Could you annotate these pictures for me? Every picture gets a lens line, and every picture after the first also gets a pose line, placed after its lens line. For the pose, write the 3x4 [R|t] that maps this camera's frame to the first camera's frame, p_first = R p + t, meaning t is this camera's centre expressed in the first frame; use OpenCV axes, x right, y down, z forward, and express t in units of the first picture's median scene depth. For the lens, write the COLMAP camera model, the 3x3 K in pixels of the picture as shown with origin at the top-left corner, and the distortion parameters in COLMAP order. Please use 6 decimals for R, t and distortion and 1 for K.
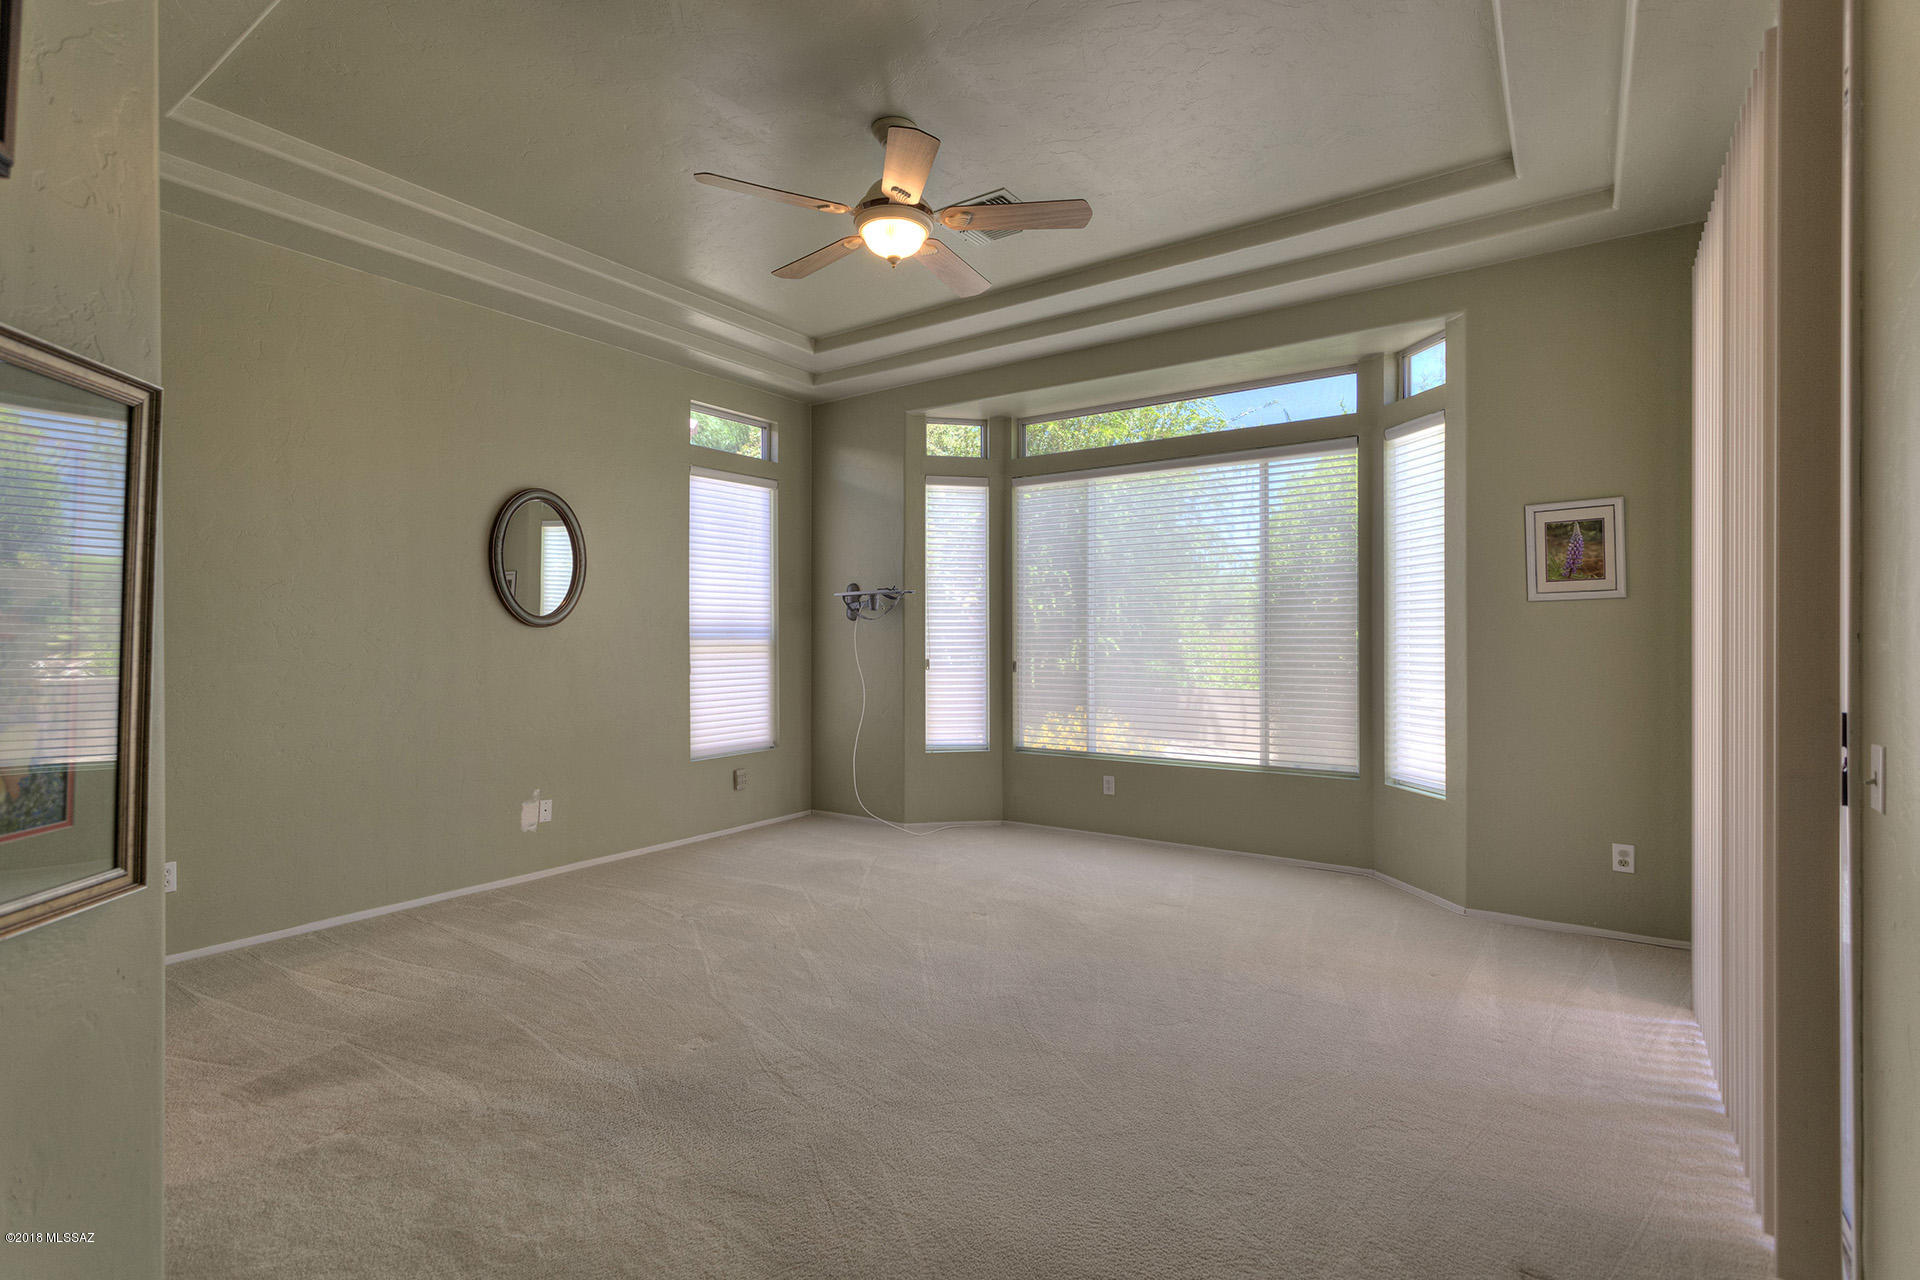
lens RADIAL K [[917.8, 0, 957.9], [0, 917.8, 646.4], [0, 0, 1]] dist [-0.001766, 0.000069]
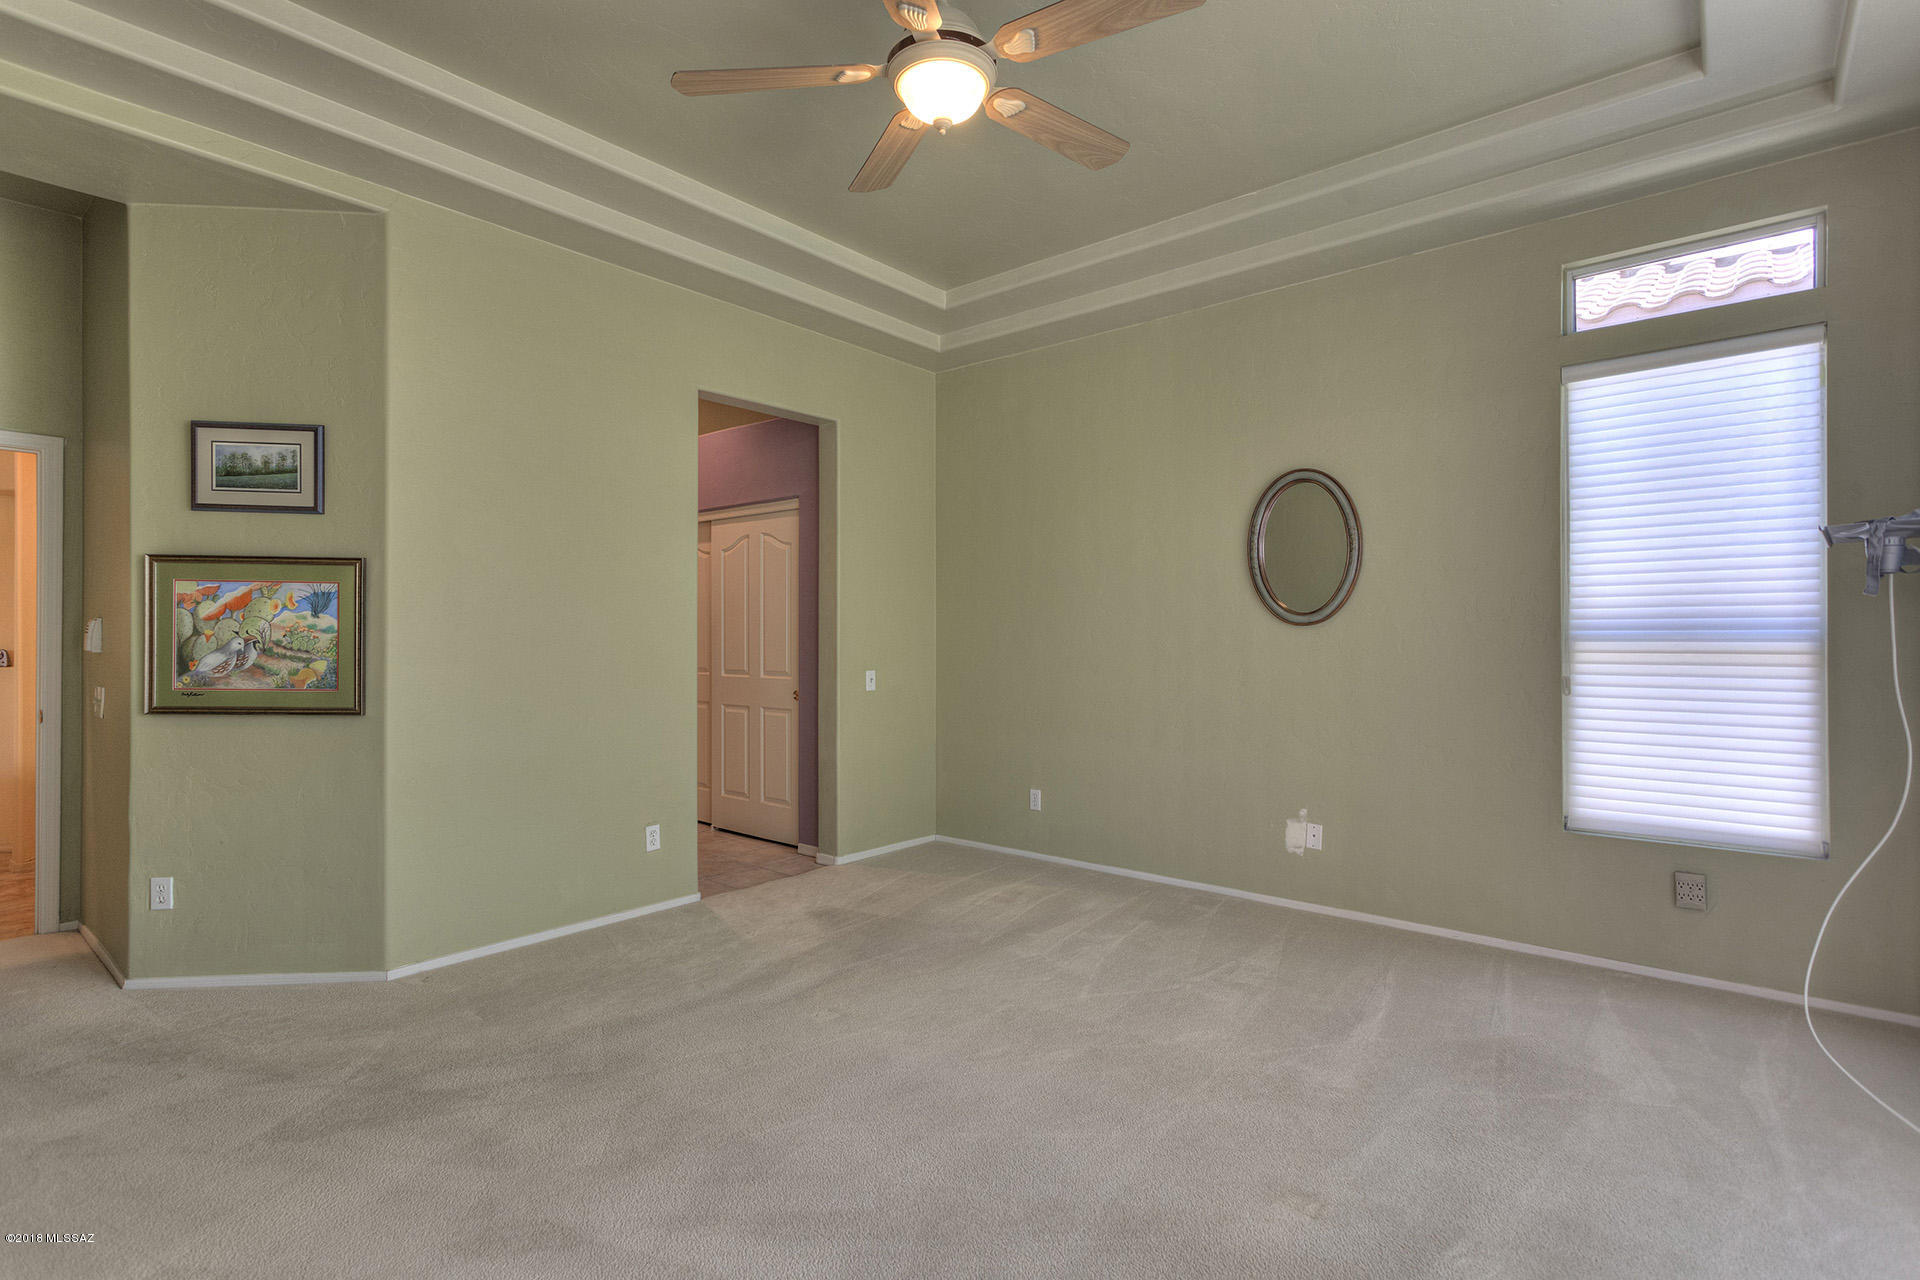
lens RADIAL K [[917.8, 0, 957.9], [0, 917.8, 646.4], [0, 0, 1]] dist [-0.001766, 0.000069]
pose [[-0.118276, 0.010992, -0.992920, 0.566170], [-0.007905, 0.999897, 0.012010, -0.011529], [0.992949, 0.009269, -0.118177, 0.949079]]
